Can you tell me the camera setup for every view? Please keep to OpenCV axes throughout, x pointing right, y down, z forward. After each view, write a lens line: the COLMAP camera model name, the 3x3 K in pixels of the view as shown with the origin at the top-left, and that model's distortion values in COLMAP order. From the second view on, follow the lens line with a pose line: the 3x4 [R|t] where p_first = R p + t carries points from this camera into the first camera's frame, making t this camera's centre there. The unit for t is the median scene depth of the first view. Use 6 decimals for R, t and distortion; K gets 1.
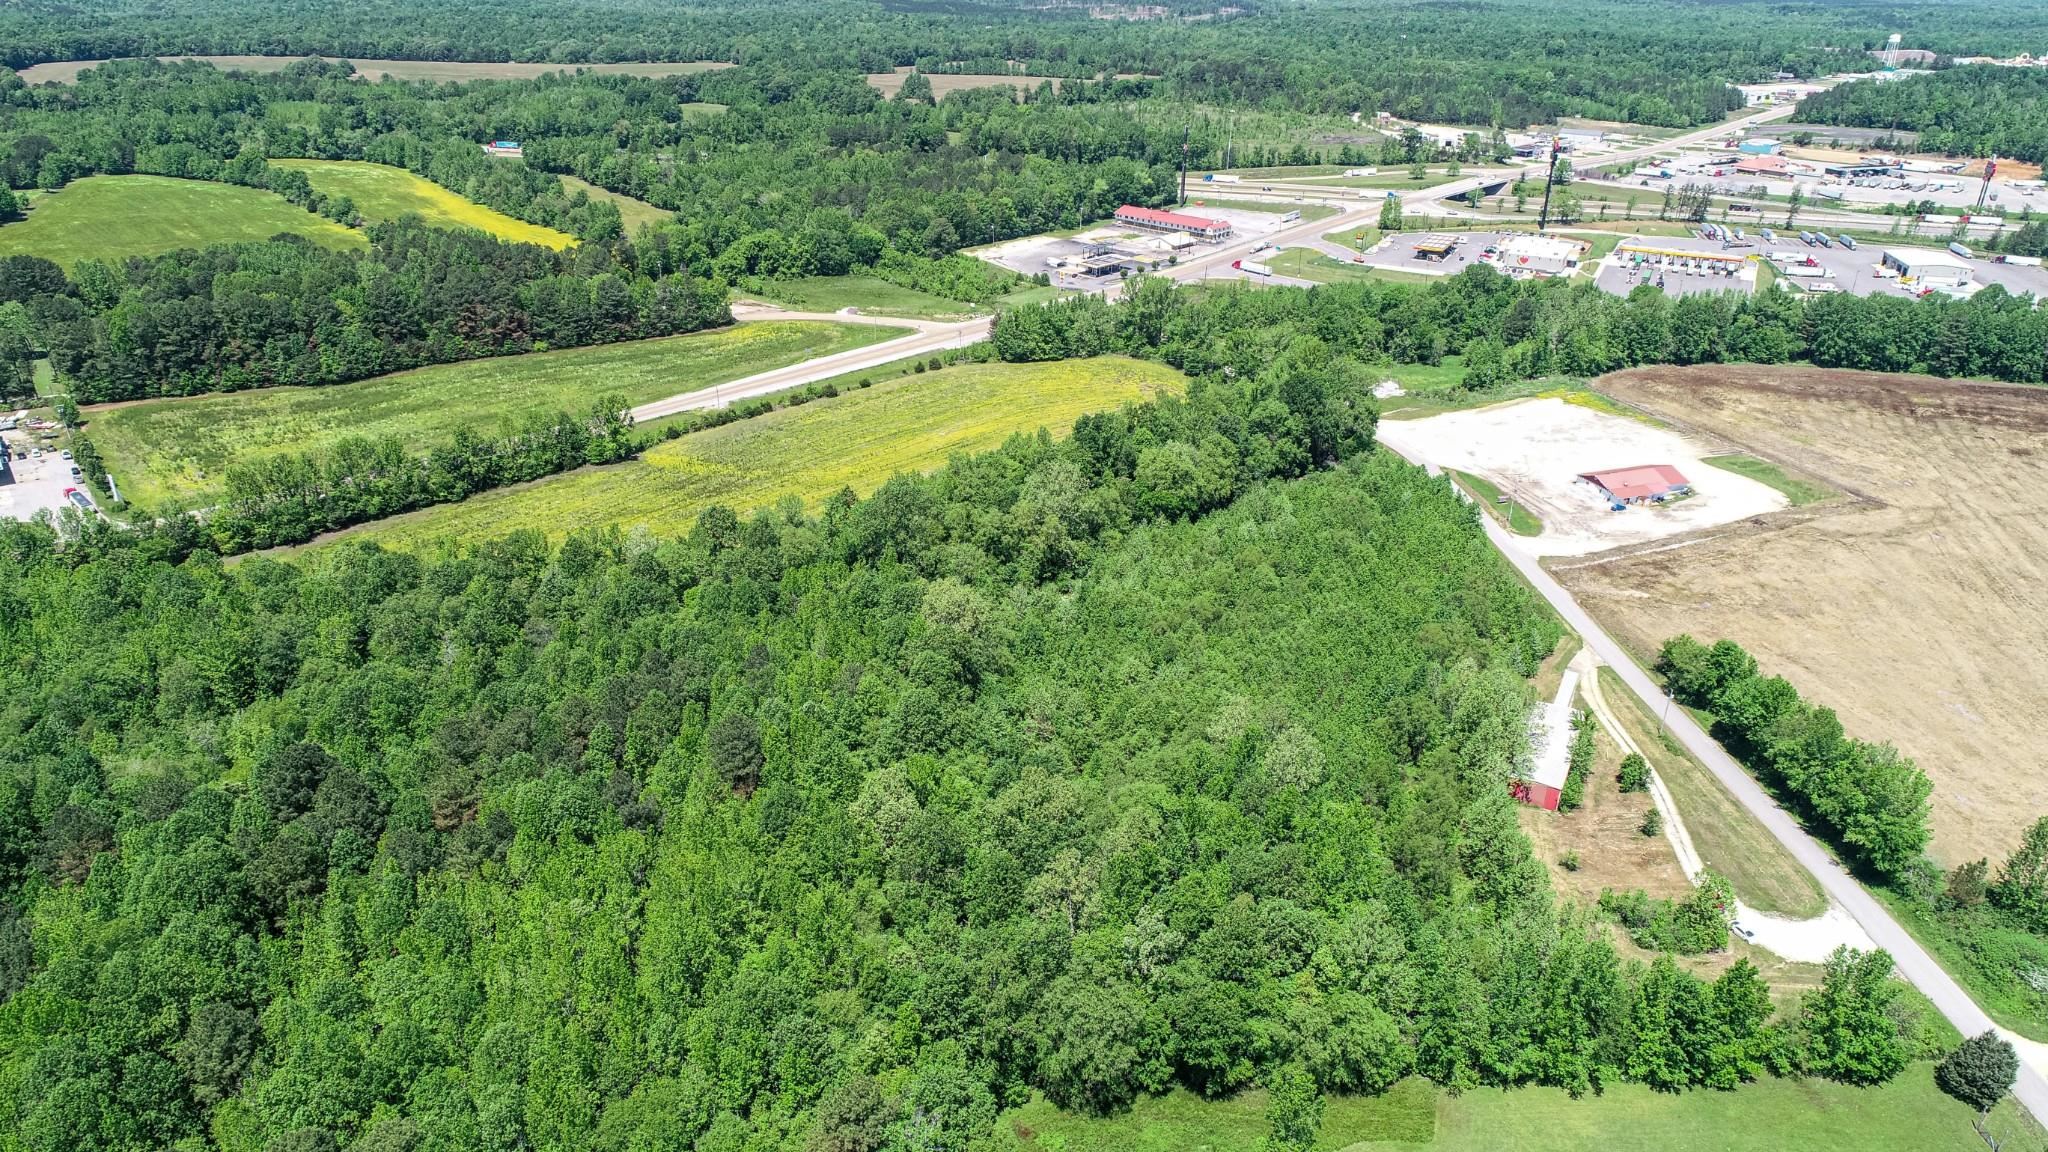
lens RADIAL K [[1362.7, 0, 1024.0], [0, 1362.7, 576.0], [0, 0, 1]] dist [-0.005742, -0.002995]
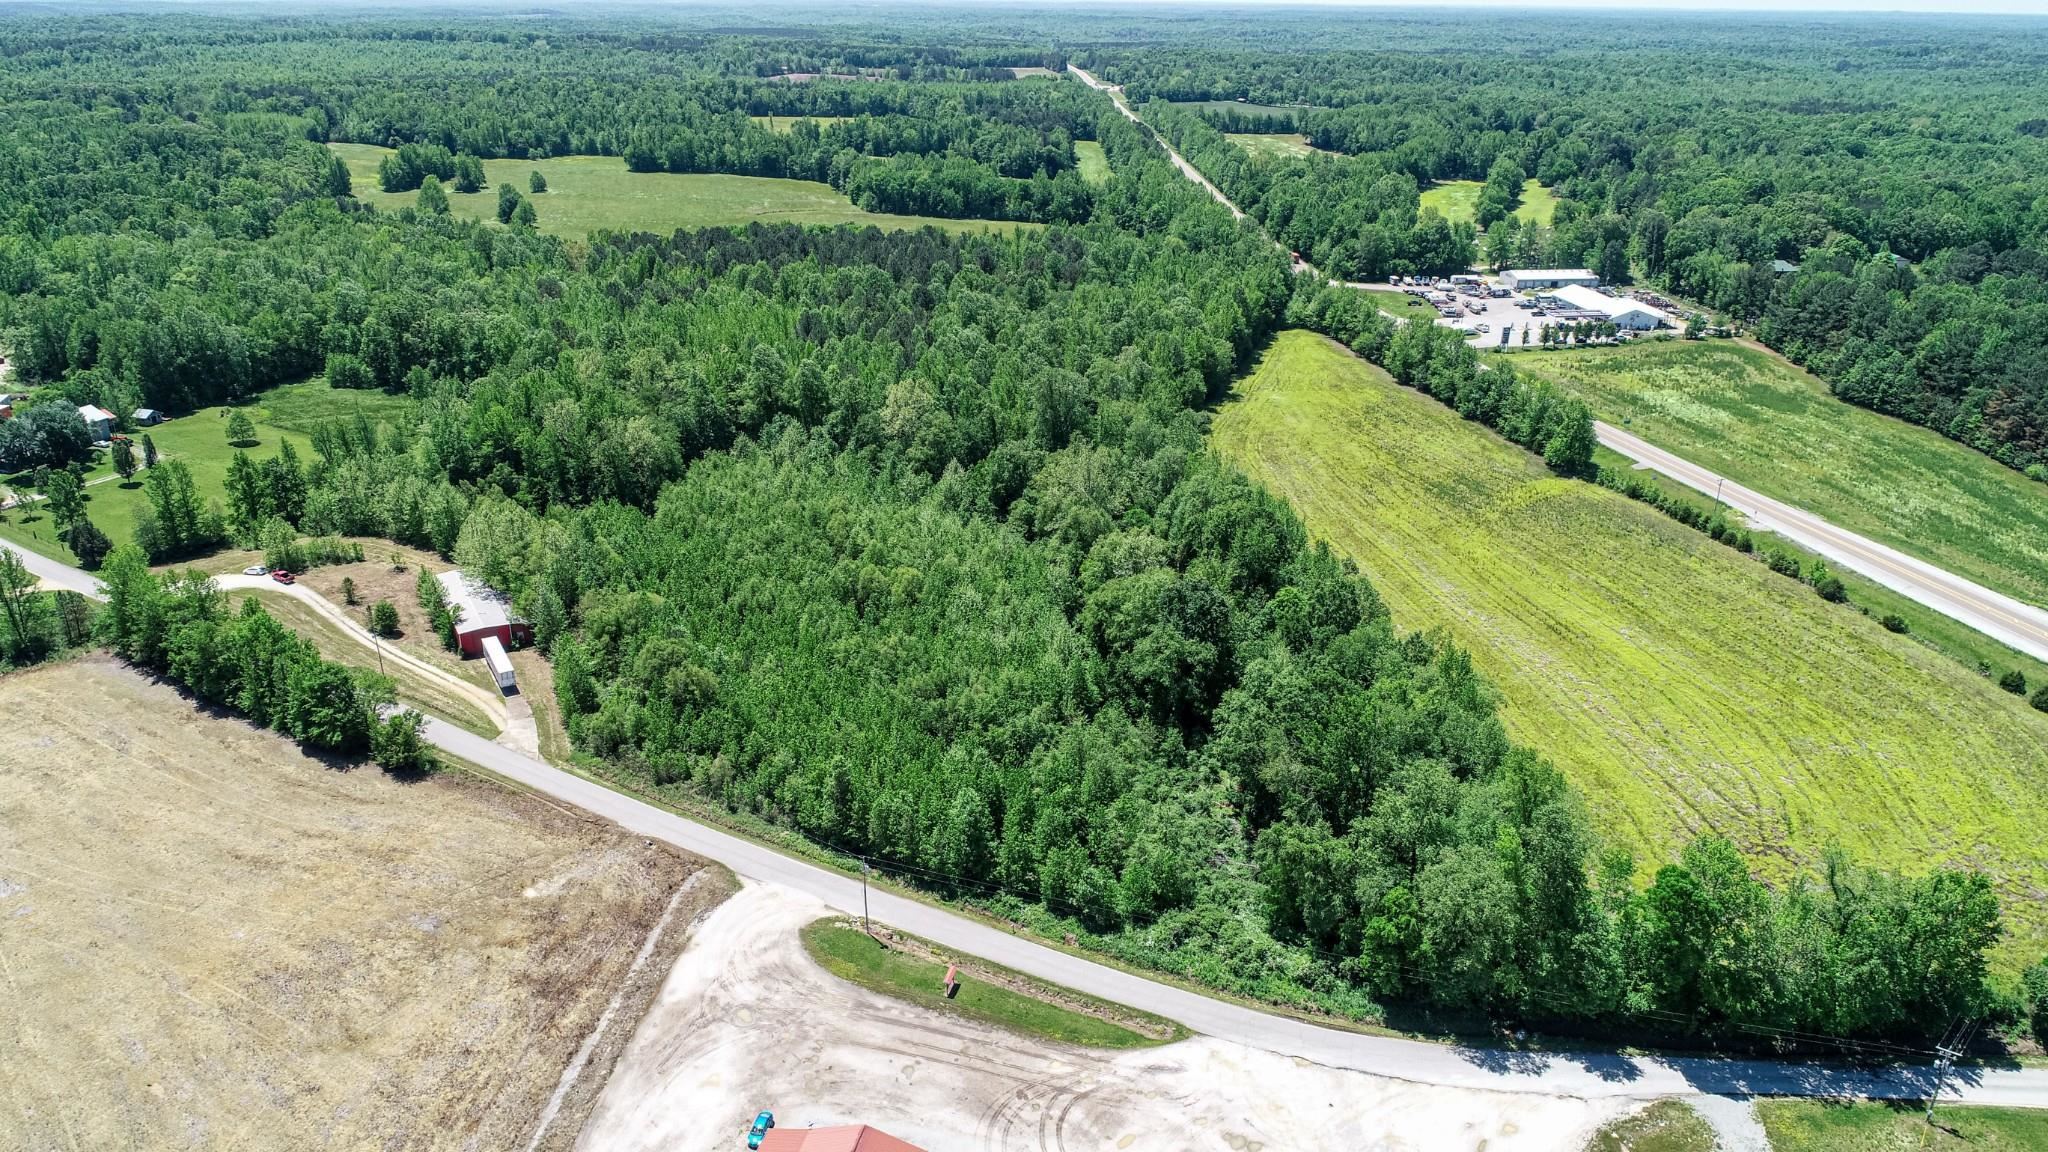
lens RADIAL K [[1362.7, 0, 1024.0], [0, 1362.7, 576.0], [0, 0, 1]] dist [-0.005742, -0.002995]
pose [[-0.517890, 0.320863, -0.792992, 0.566061], [-0.377411, 0.746196, 0.548409, -0.357576], [0.767692, 0.583300, -0.265350, 0.915688]]
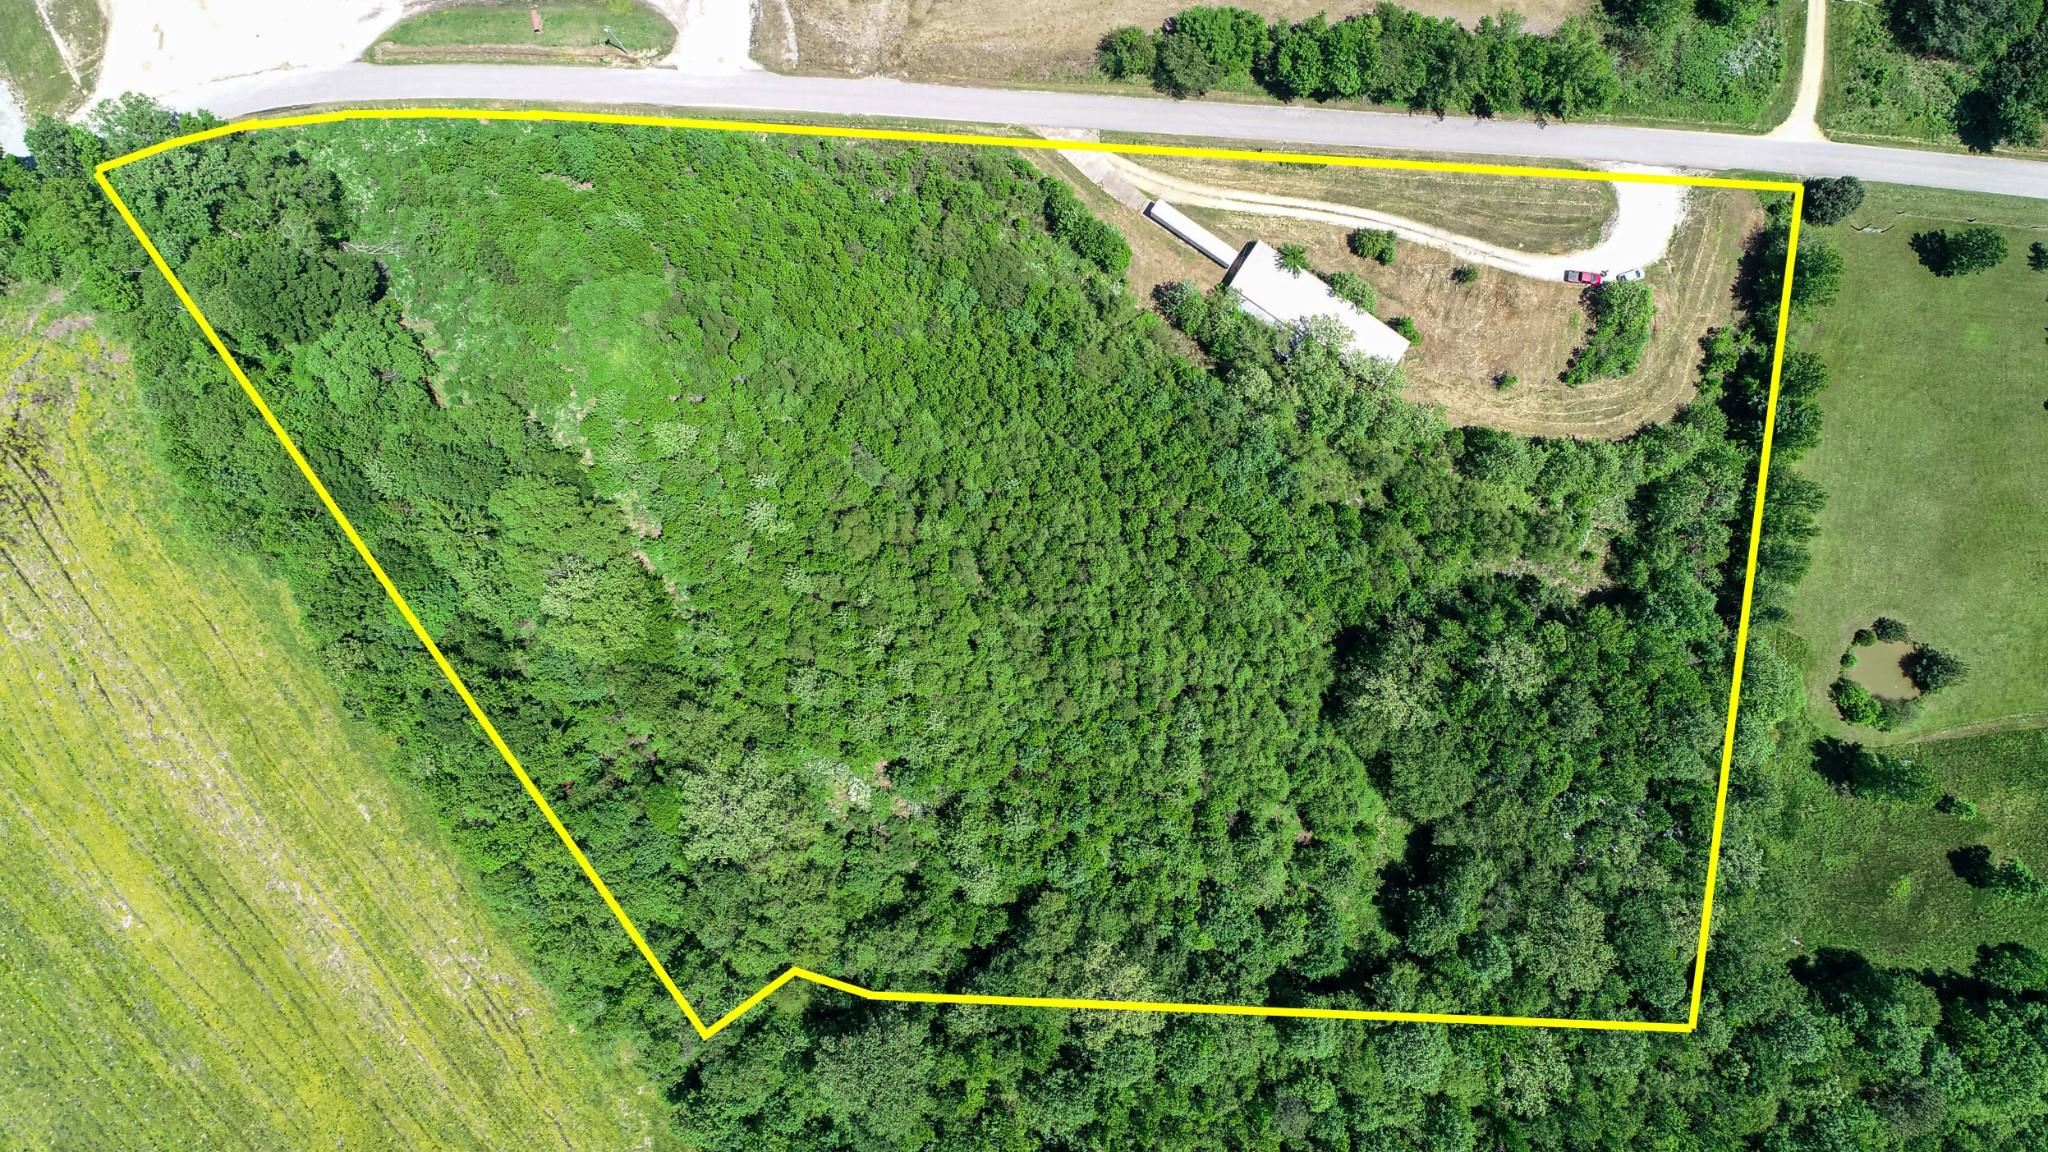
lens RADIAL K [[1362.7, 0, 1024.0], [0, 1362.7, 576.0], [0, 0, 1]] dist [-0.005742, -0.002995]
pose [[0.110660, -0.993602, 0.022552, 0.098633], [0.417586, 0.067075, 0.906158, -0.433575], [-0.901874, -0.090858, 0.422337, 0.450811]]
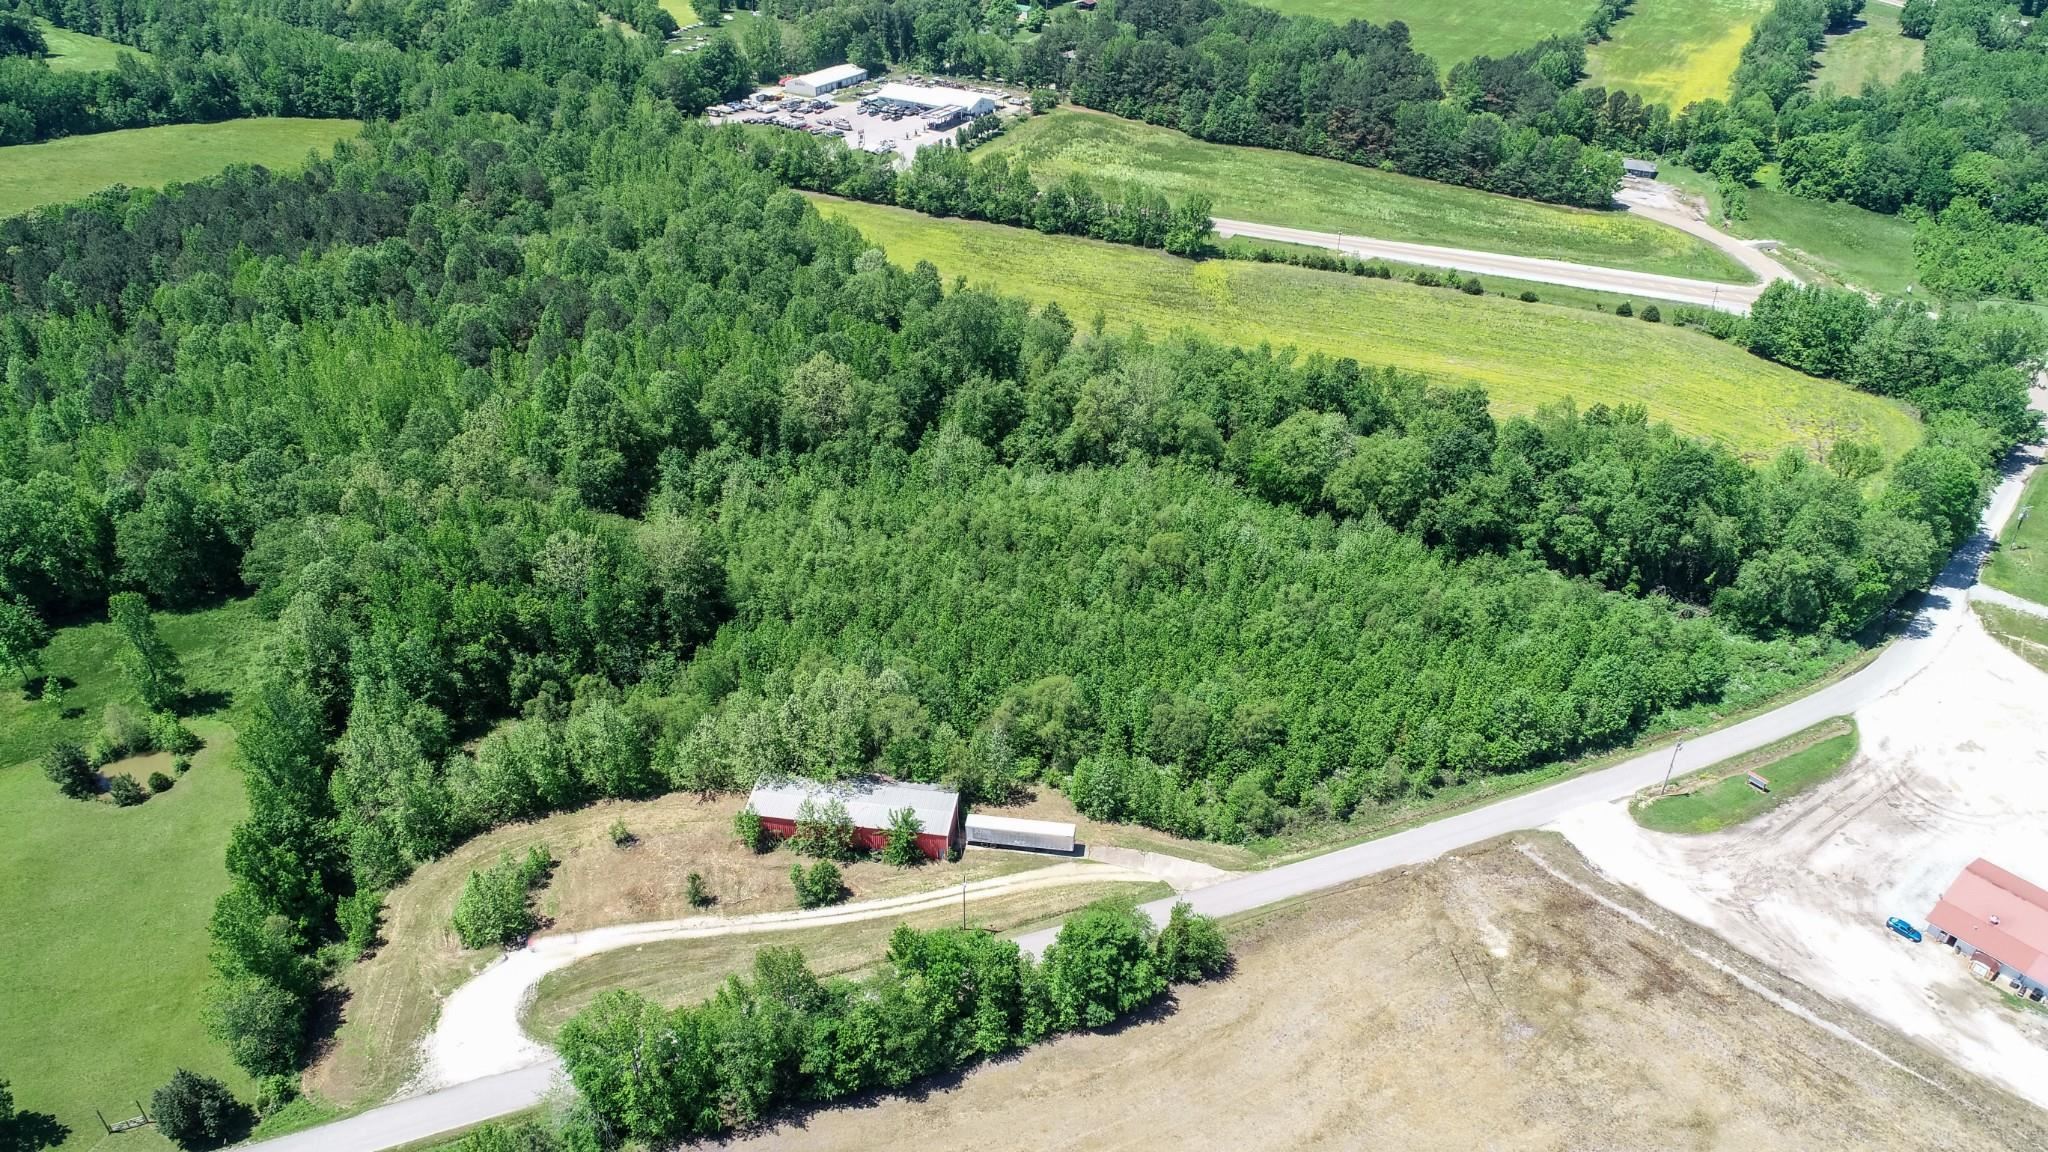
lens RADIAL K [[1362.7, 0, 1024.0], [0, 1362.7, 576.0], [0, 0, 1]] dist [-0.005742, -0.002995]
pose [[0.343337, 0.492783, -0.799553, 0.567406], [-0.400549, 0.846828, 0.349919, -0.175901], [0.849518, 0.200120, 0.488131, 0.386946]]
